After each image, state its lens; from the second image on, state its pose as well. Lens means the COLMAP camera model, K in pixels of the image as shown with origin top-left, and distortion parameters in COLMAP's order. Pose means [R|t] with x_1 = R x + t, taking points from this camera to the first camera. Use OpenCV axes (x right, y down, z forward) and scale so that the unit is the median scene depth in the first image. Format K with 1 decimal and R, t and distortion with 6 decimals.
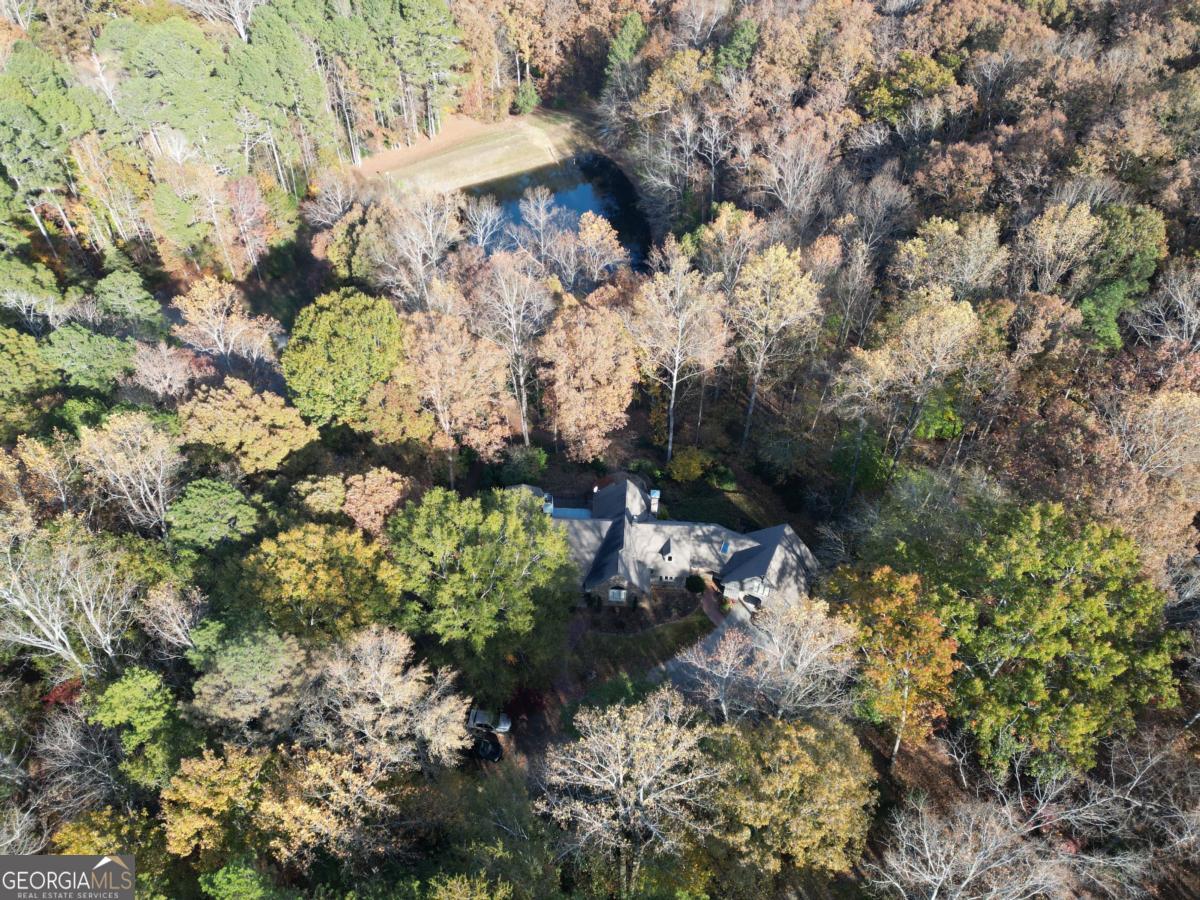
lens RADIAL K [[806.0, 0, 601.9], [0, 806.0, 442.4], [0, 0, 1]] dist [0.079489, -0.071419]
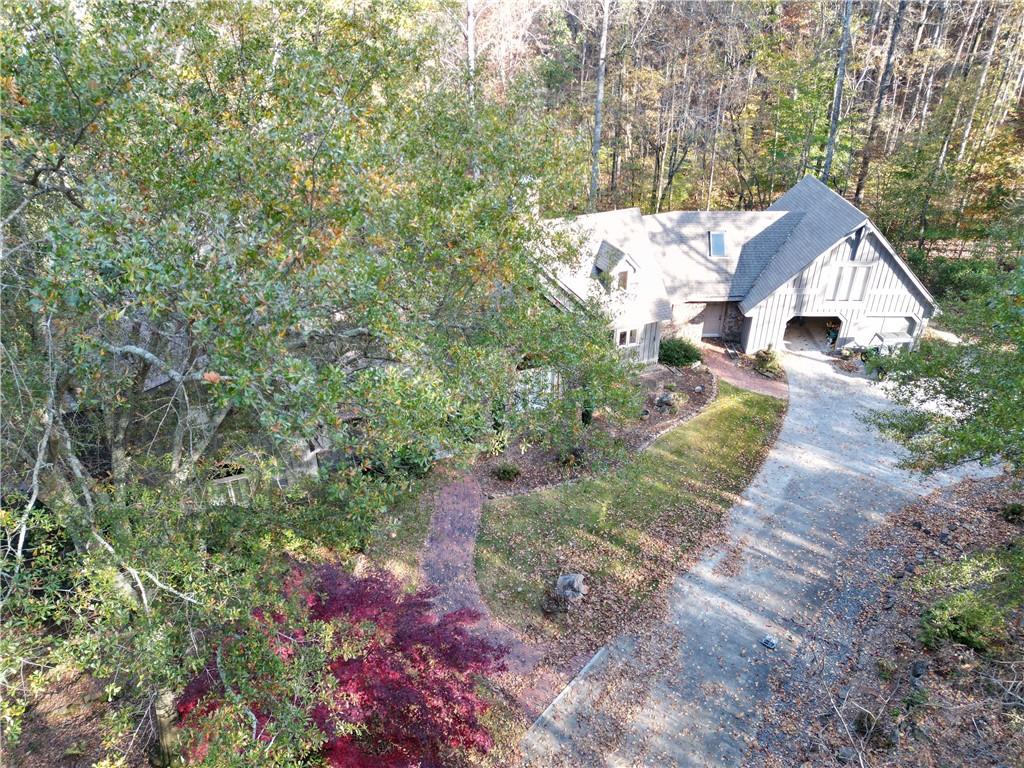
lens RADIAL K [[687.8, 0, 513.6], [0, 687.8, 377.5], [0, 0, 1]] dist [0.079489, -0.071419]
pose [[0.907377, -0.201789, 0.368711, -0.094484], [0.299668, 0.925693, -0.230849, 0.230526], [-0.294730, 0.319958, 0.900423, 0.654712]]
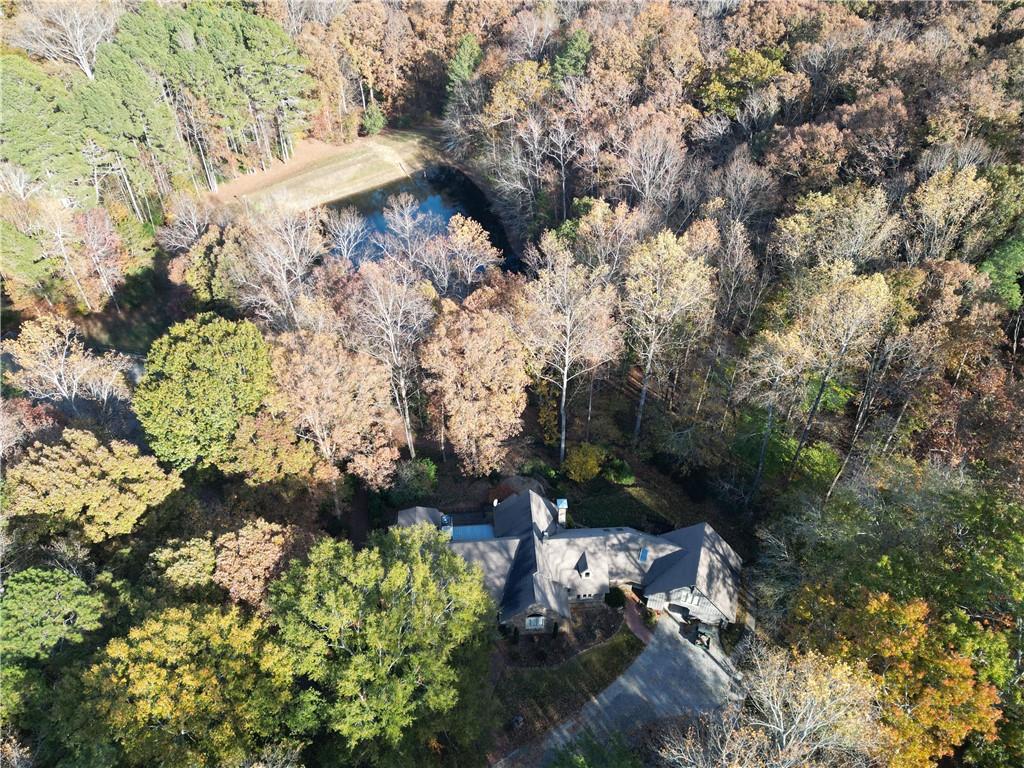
lens RADIAL K [[687.8, 0, 513.6], [0, 687.8, 377.5], [0, 0, 1]] dist [0.079489, -0.071419]
pose [[0.991721, -0.093715, 0.087790, -0.043073], [0.098349, 0.993894, -0.050026, -0.043591], [-0.082565, 0.058246, 0.994882, 0.190276]]
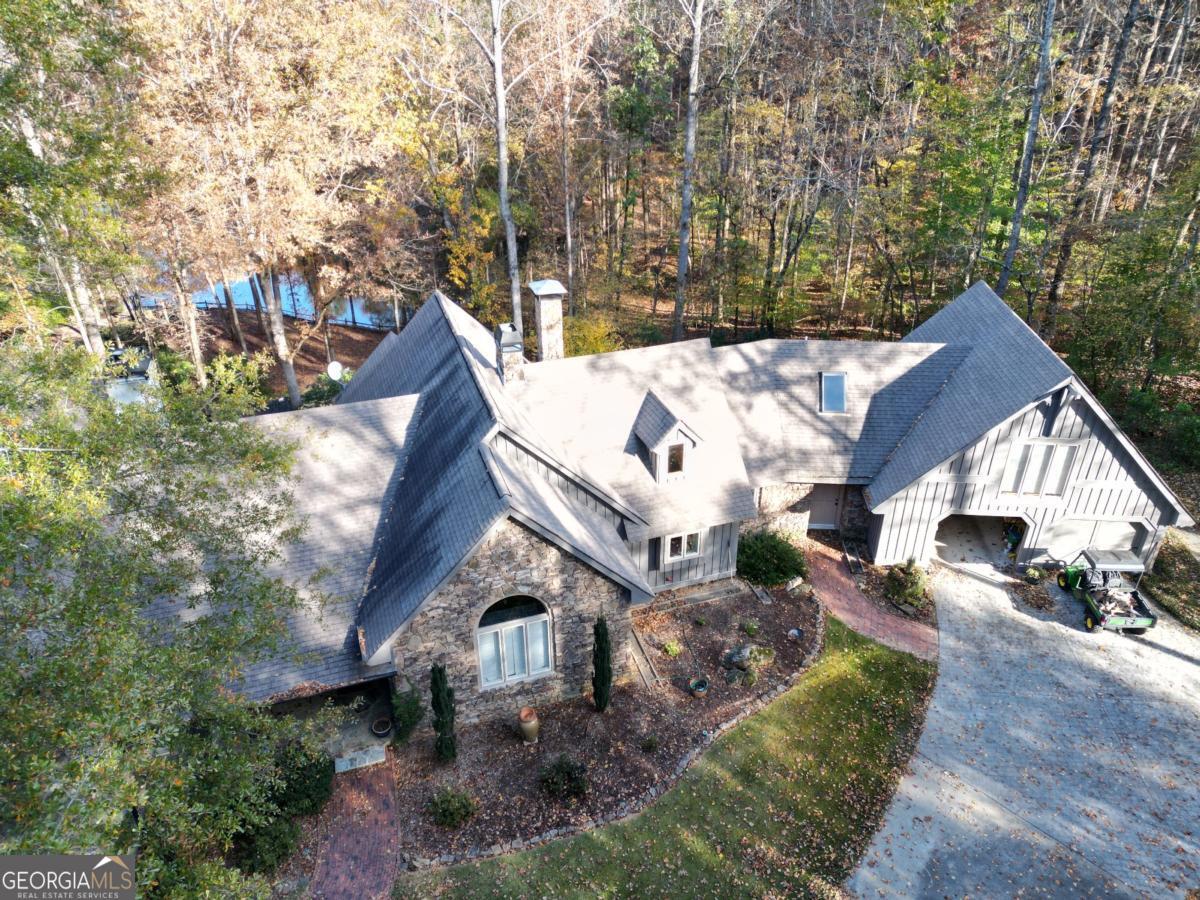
lens RADIAL K [[806.0, 0, 601.9], [0, 806.0, 442.4], [0, 0, 1]] dist [0.079489, -0.071419]
pose [[0.925706, -0.179277, 0.333059, -0.020950], [0.268324, 0.931868, -0.244181, 0.178709], [-0.266591, 0.315408, 0.910740, 0.701076]]
